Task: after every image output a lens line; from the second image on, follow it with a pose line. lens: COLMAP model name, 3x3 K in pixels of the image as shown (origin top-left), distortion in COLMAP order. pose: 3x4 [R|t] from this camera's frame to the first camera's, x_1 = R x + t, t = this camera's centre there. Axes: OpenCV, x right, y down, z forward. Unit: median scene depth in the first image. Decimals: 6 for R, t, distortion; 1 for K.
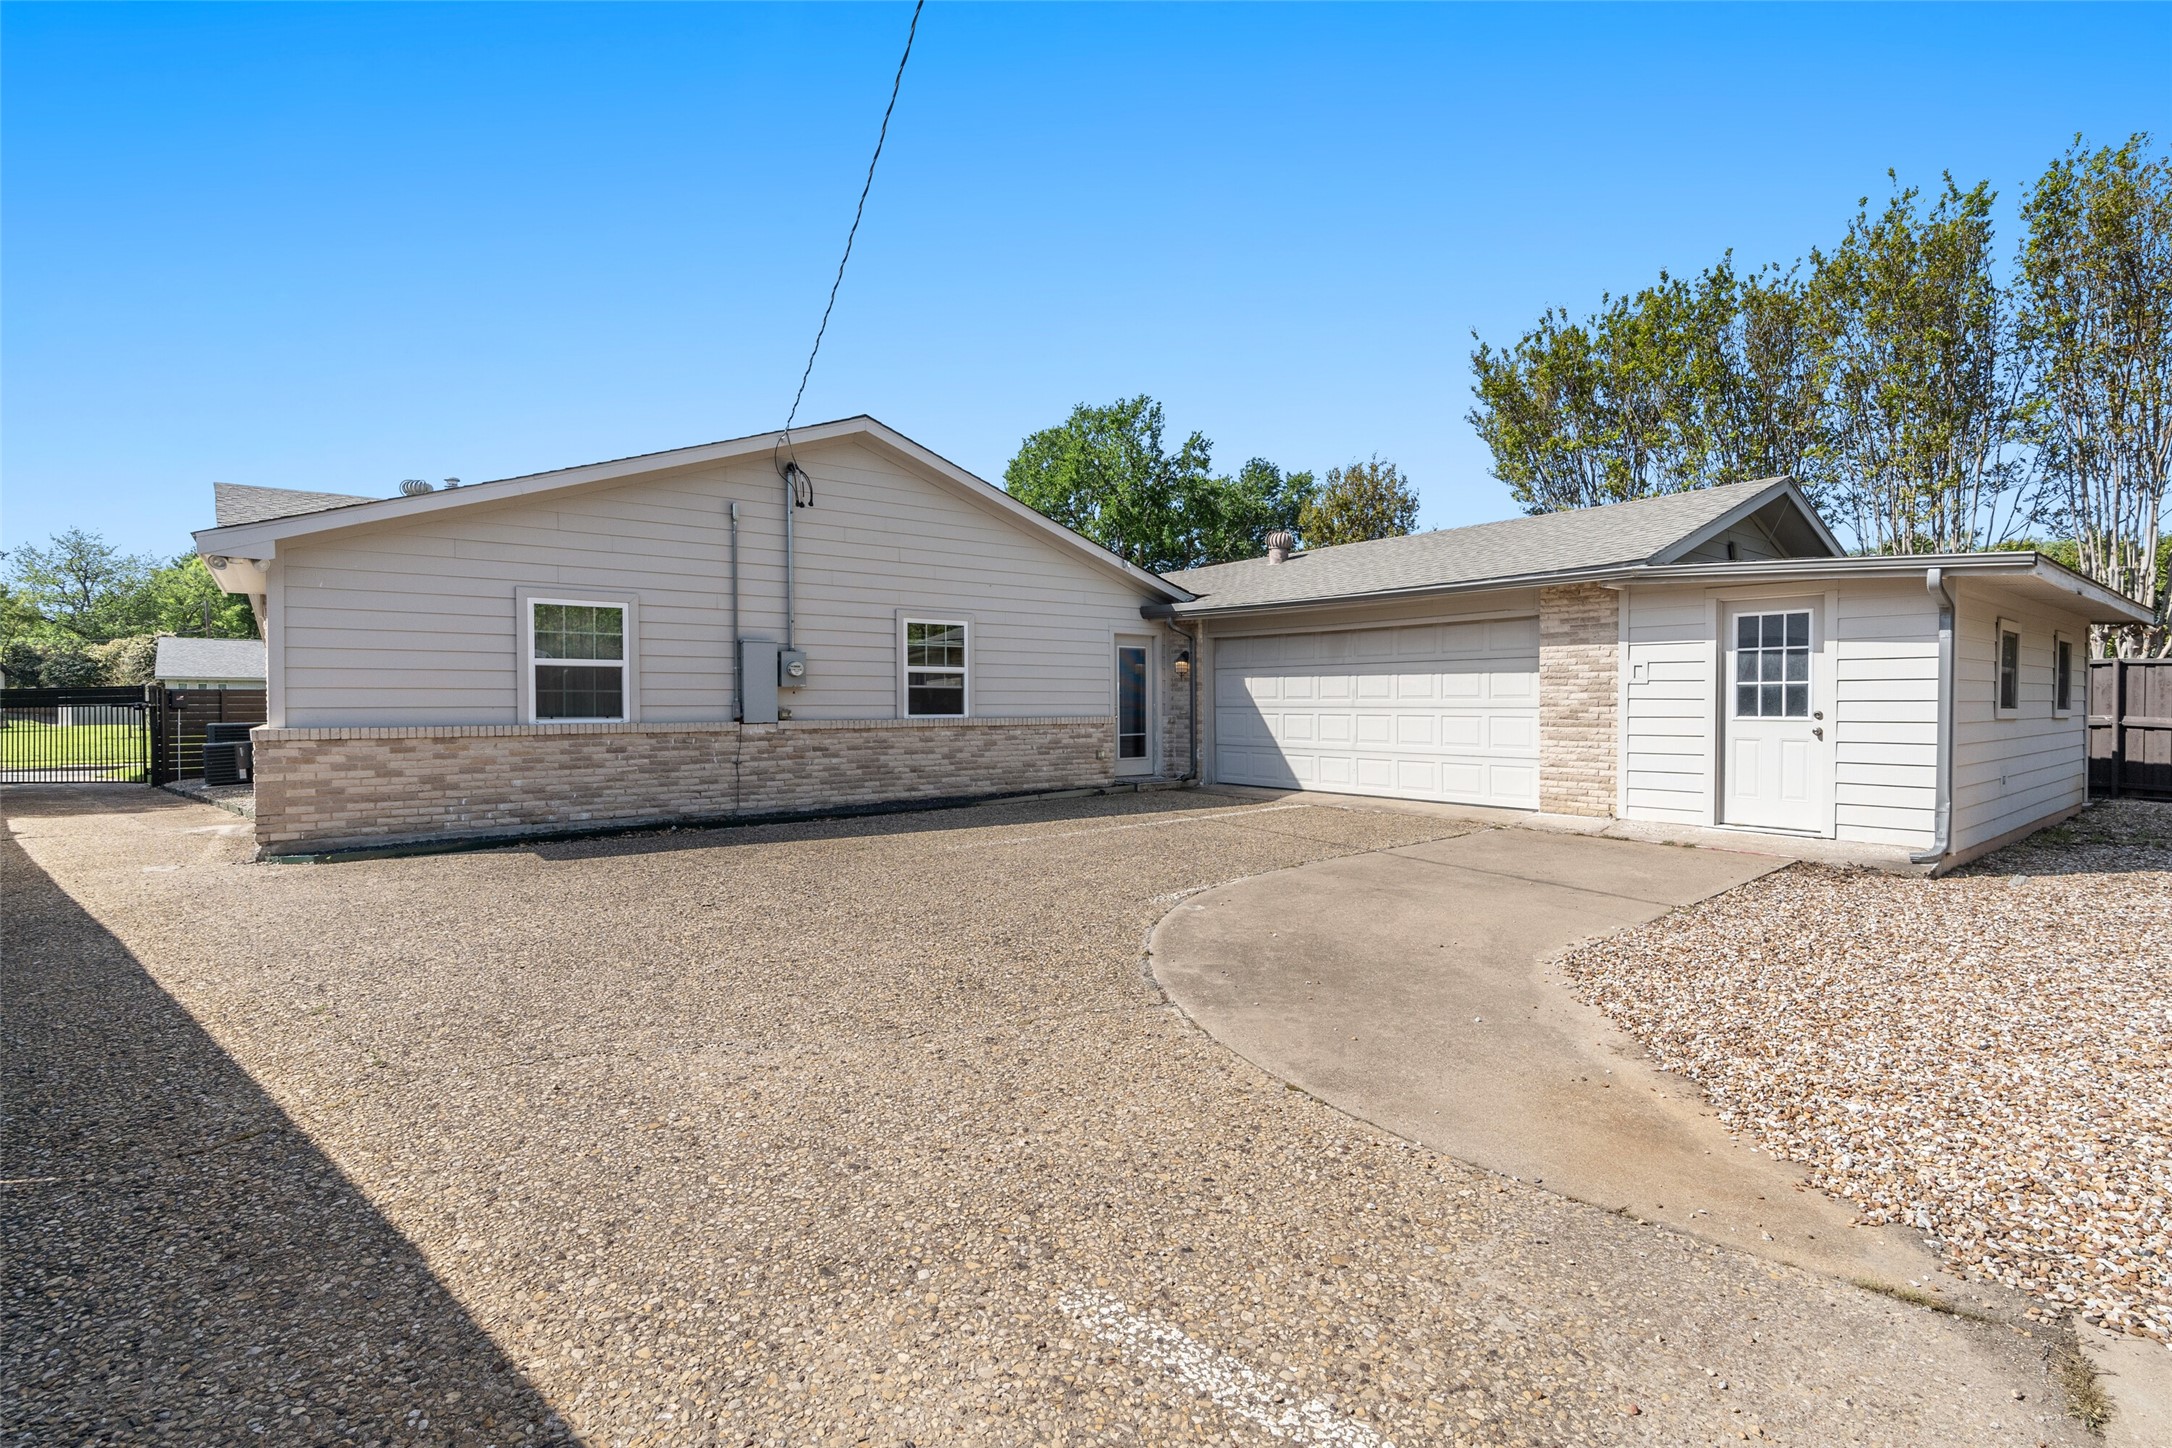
lens RADIAL K [[998.8, 0, 1086.6], [0, 998.8, 724.2], [0, 0, 1]] dist [-0.003993, 0.002014]
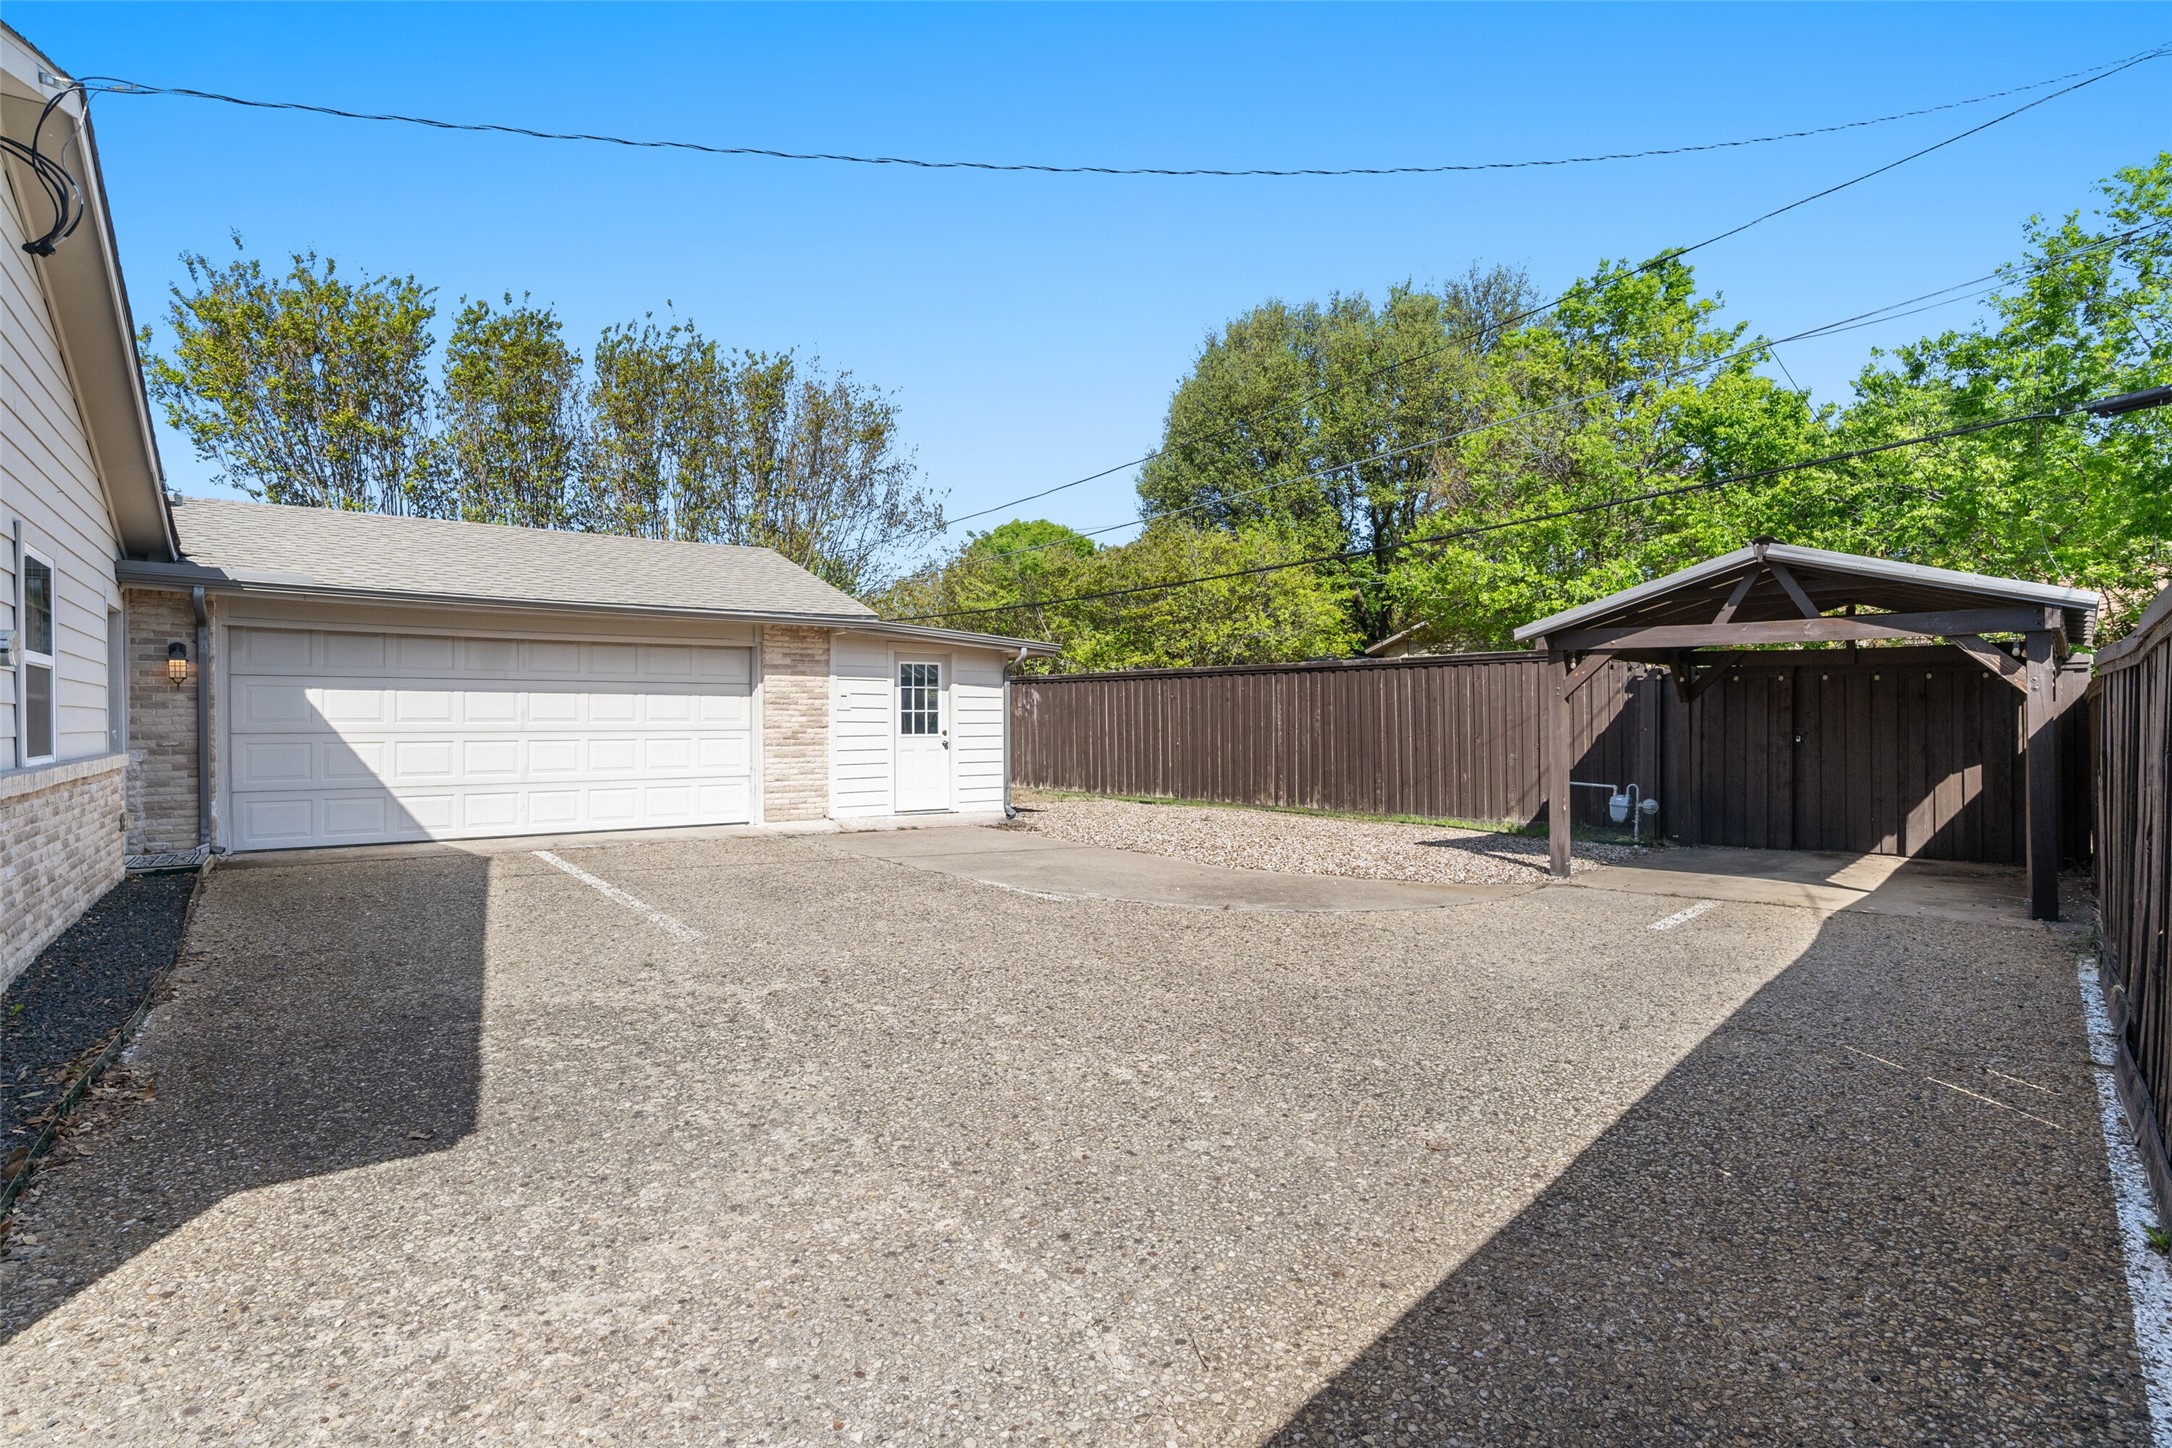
lens RADIAL K [[1086.5, 0, 1090.4], [0, 1086.5, 727.7], [0, 0, 1]] dist [0.000337, 0.000305]
pose [[0.045399, -0.006868, 0.998945, -0.767681], [0.022876, 0.999721, 0.005834, -0.017929], [-0.998707, 0.022587, 0.045544, 0.591067]]
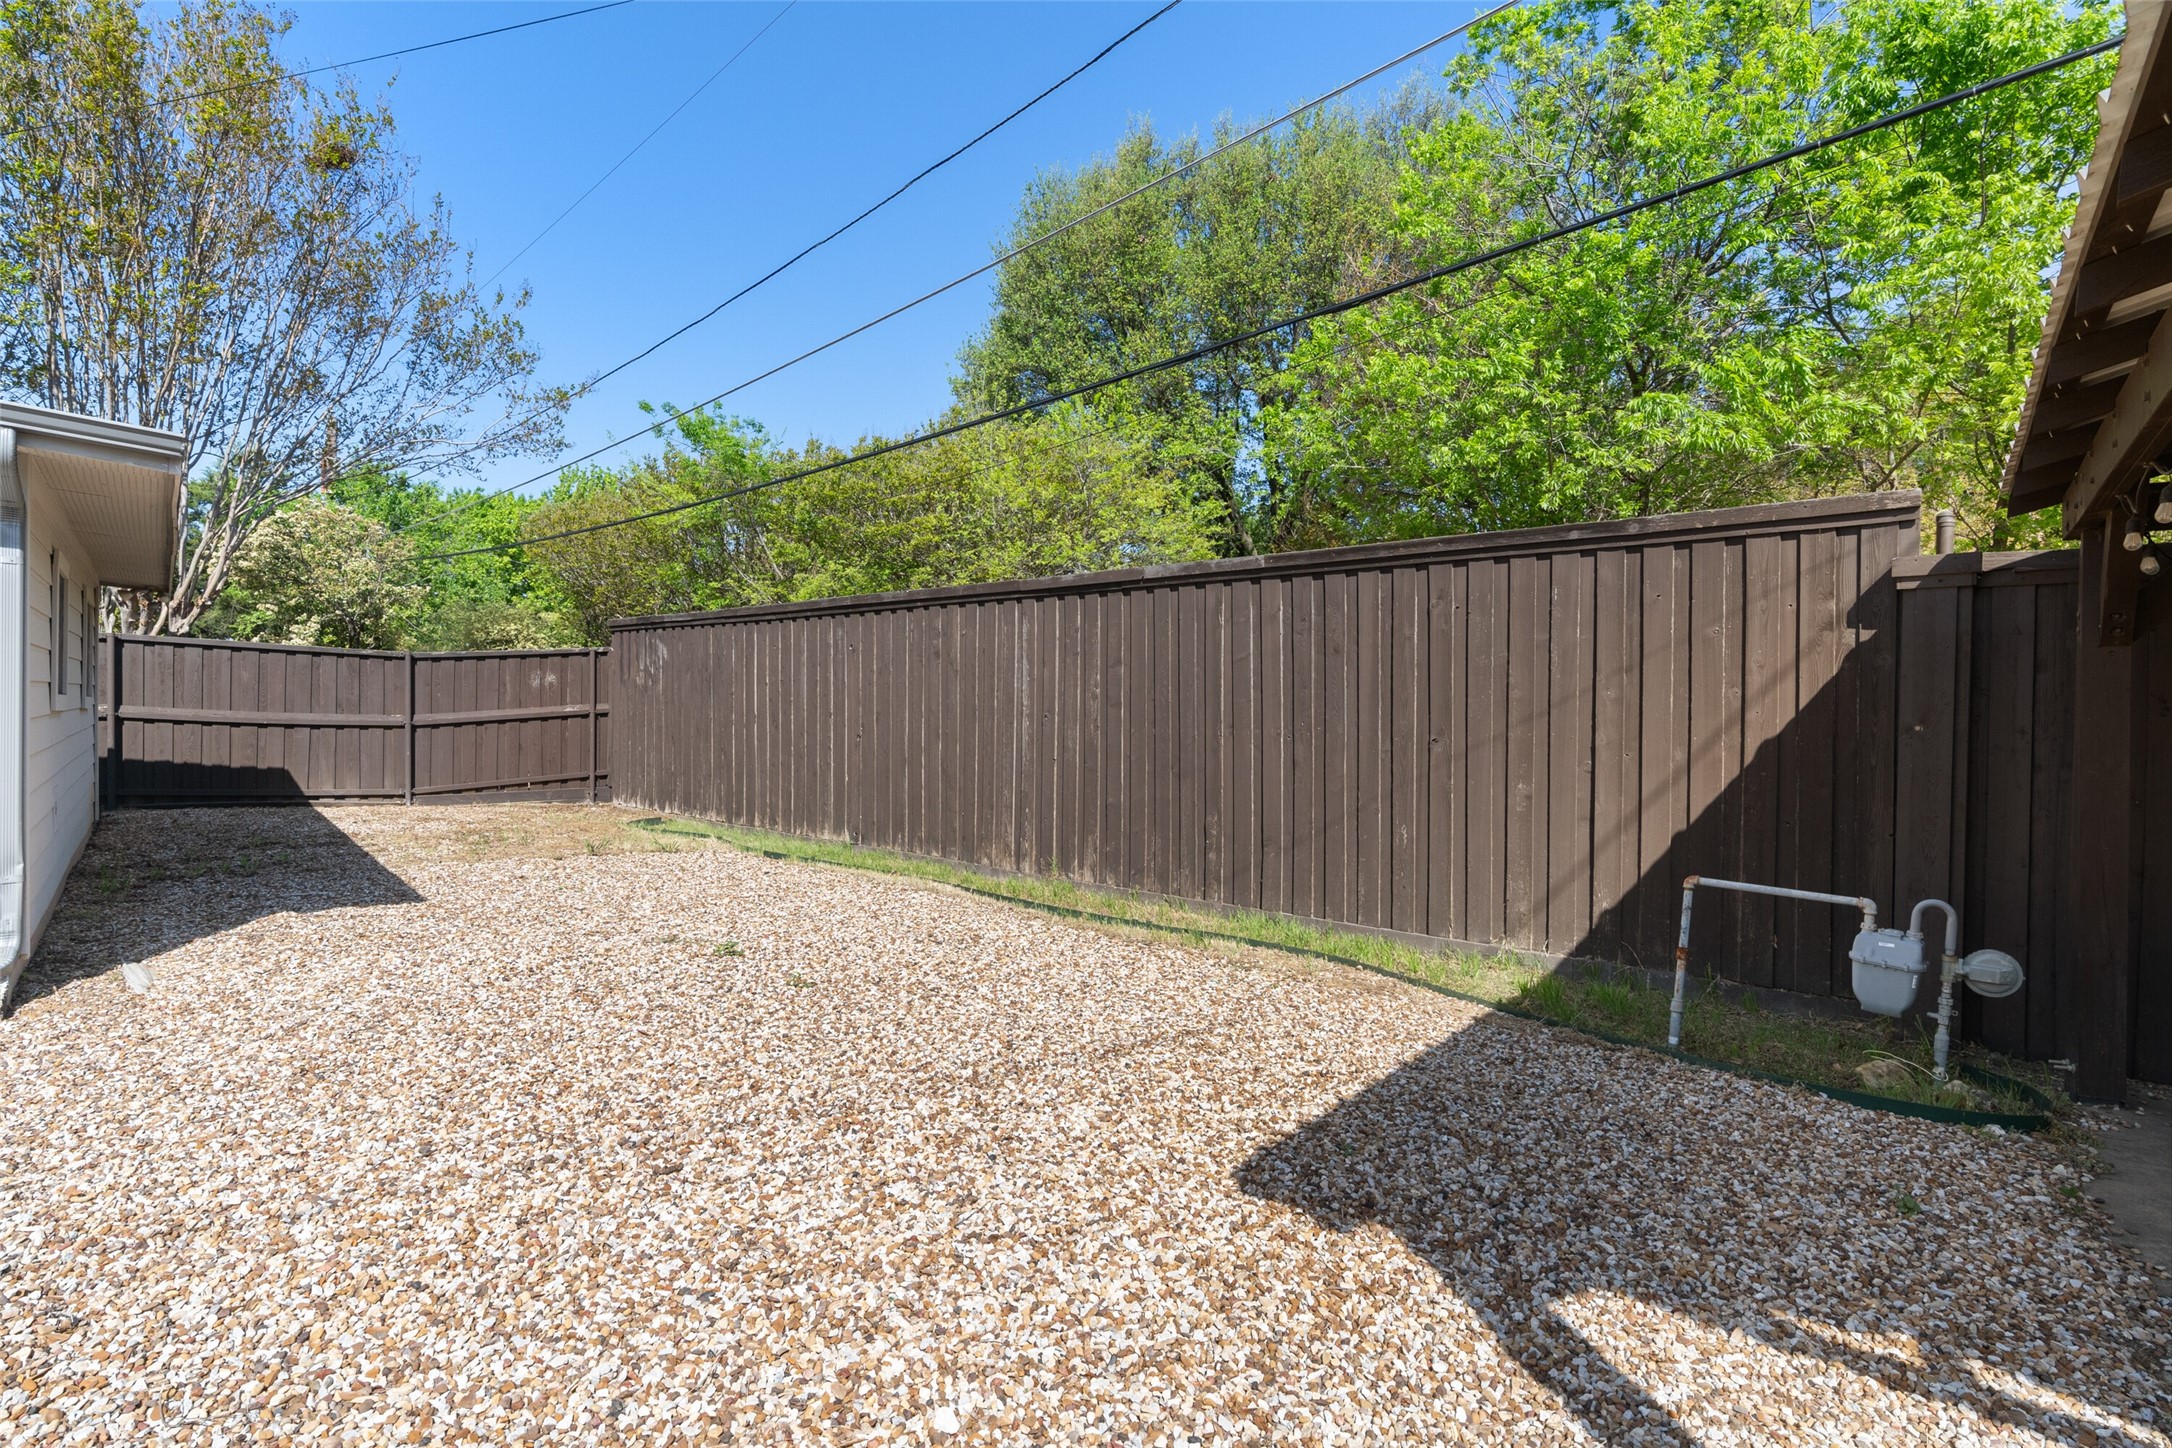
lens RADIAL K [[1086.5, 0, 1087.1], [0, 1086.5, 721.0], [0, 0, 1]] dist [0.000337, 0.000305]
pose [[-0.028007, -0.013031, 0.999523, 0.190352], [0.005424, 0.999898, 0.013188, -0.003362], [-0.999593, 0.005791, -0.027933, 0.329152]]
